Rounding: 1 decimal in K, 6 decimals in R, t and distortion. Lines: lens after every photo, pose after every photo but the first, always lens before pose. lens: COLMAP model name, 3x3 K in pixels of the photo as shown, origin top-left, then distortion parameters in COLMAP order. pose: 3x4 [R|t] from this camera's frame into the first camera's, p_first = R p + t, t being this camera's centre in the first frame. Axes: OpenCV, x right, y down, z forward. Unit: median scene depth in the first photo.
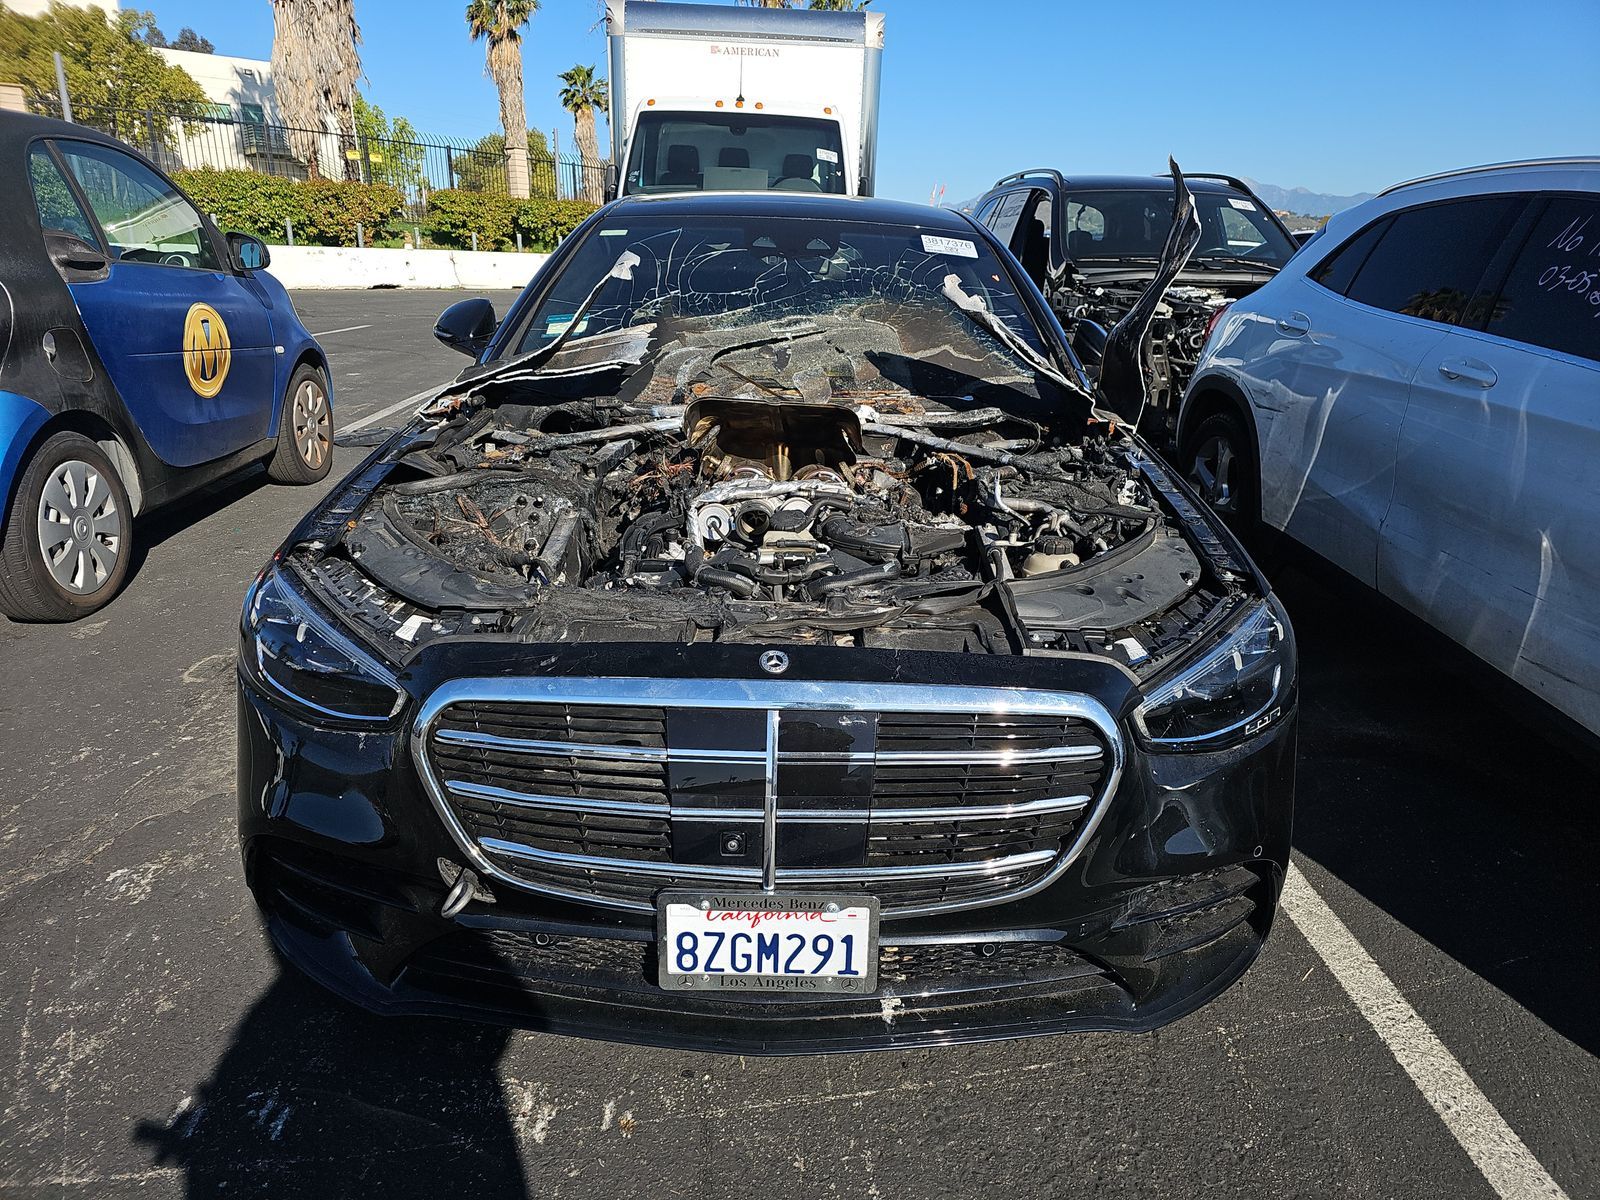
lens RADIAL K [[1074.2, 0, 800.0], [0, 1074.2, 600.0], [0, 0, 1]] dist [0.053121, -0.053057]
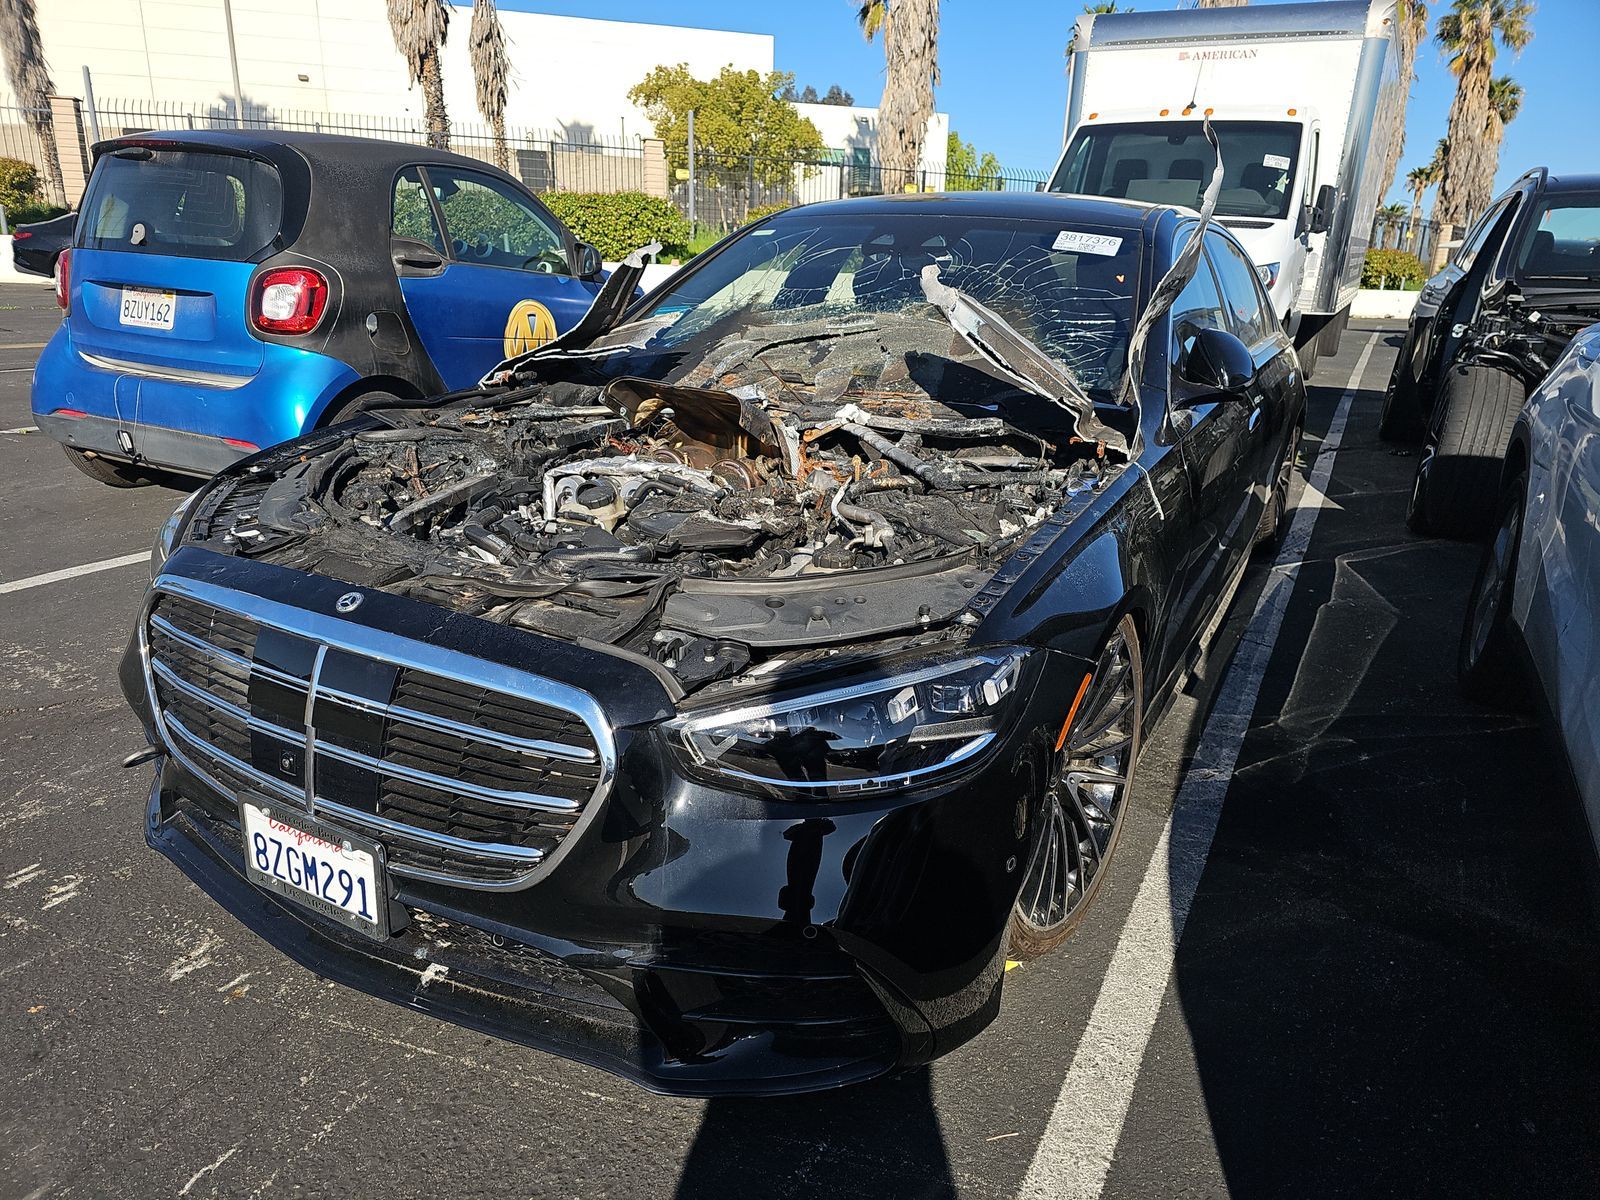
lens RADIAL K [[1069.2, 0, 773.2], [0, 1069.2, 598.8], [0, 0, 1]] dist [0.054665, -0.059371]
pose [[0.861175, 0.155279, -0.484009, 0.453865], [-0.167154, 0.985751, 0.018837, -0.018550], [0.480038, 0.064682, 0.874860, 0.150031]]
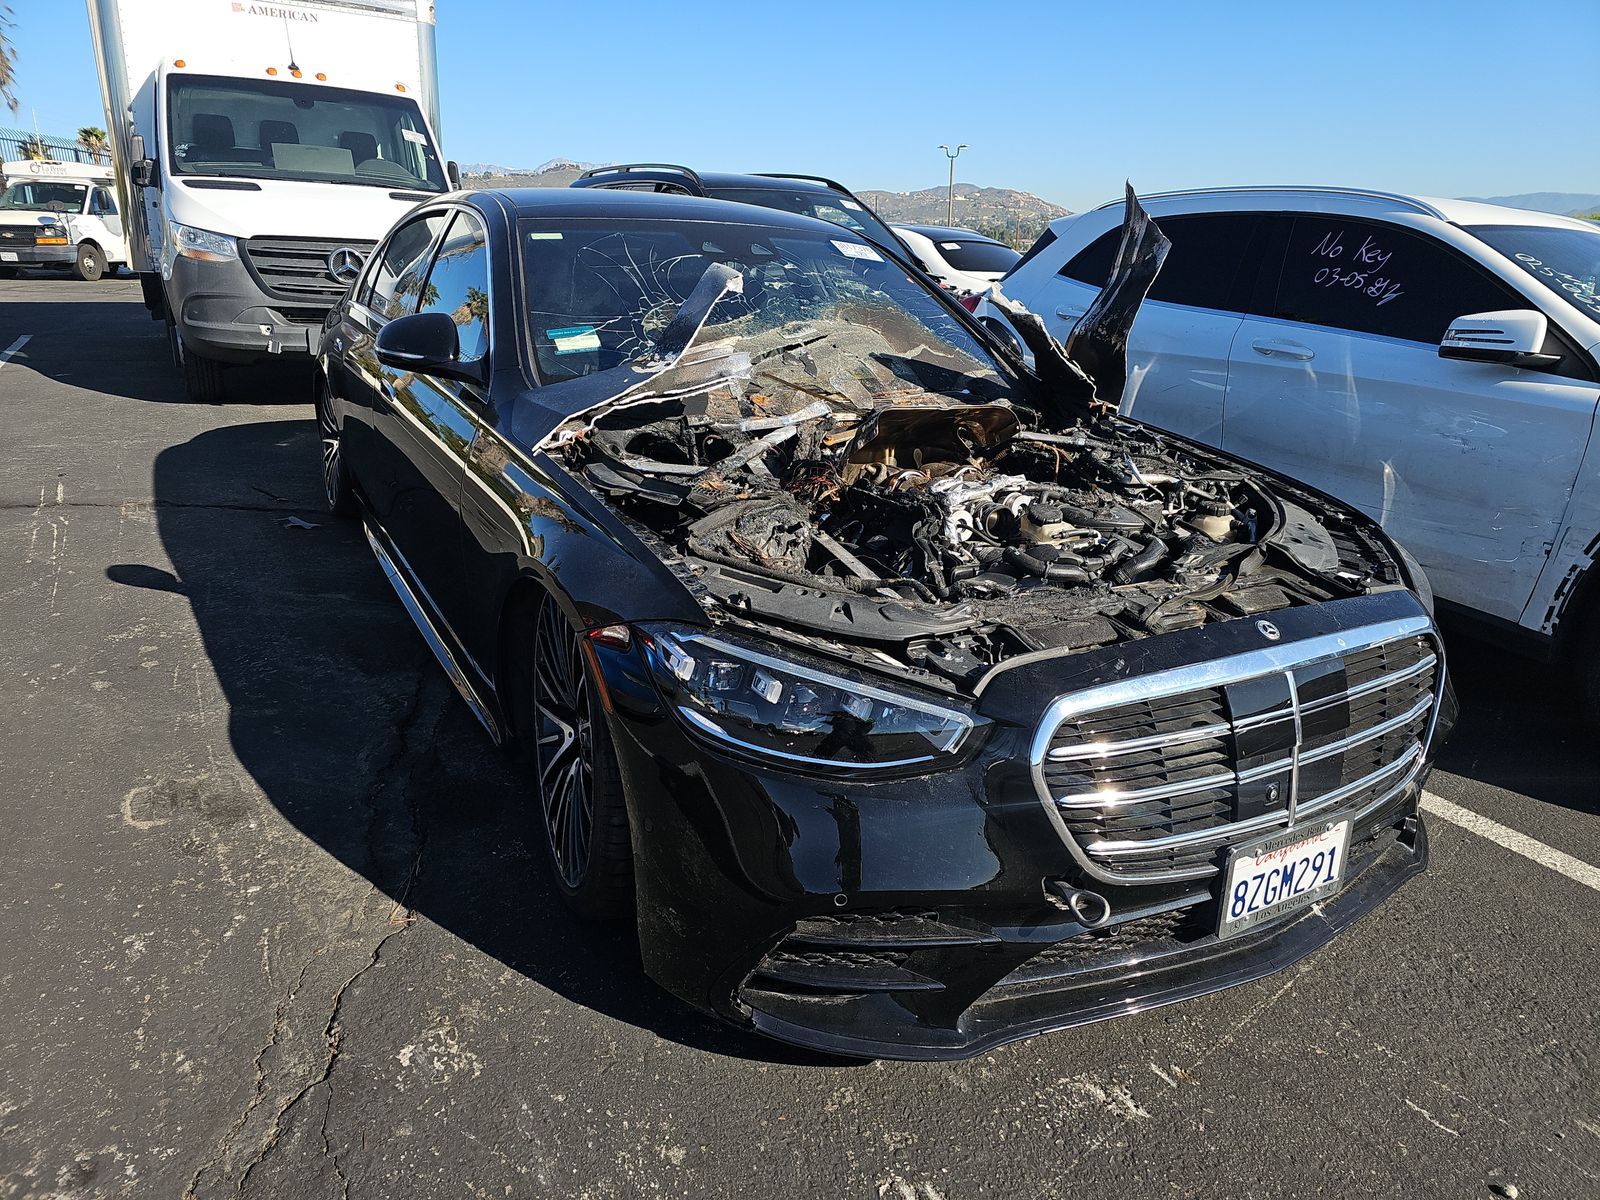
lens RADIAL K [[1081.9, 0, 801.1], [0, 1081.9, 576.0], [0, 0, 1]] dist [0.064460, -0.064916]
pose [[0.869388, -0.142752, 0.473060, -0.540372], [0.146215, 0.988808, 0.029671, -0.058005], [-0.472001, 0.043373, 0.880530, 0.108891]]
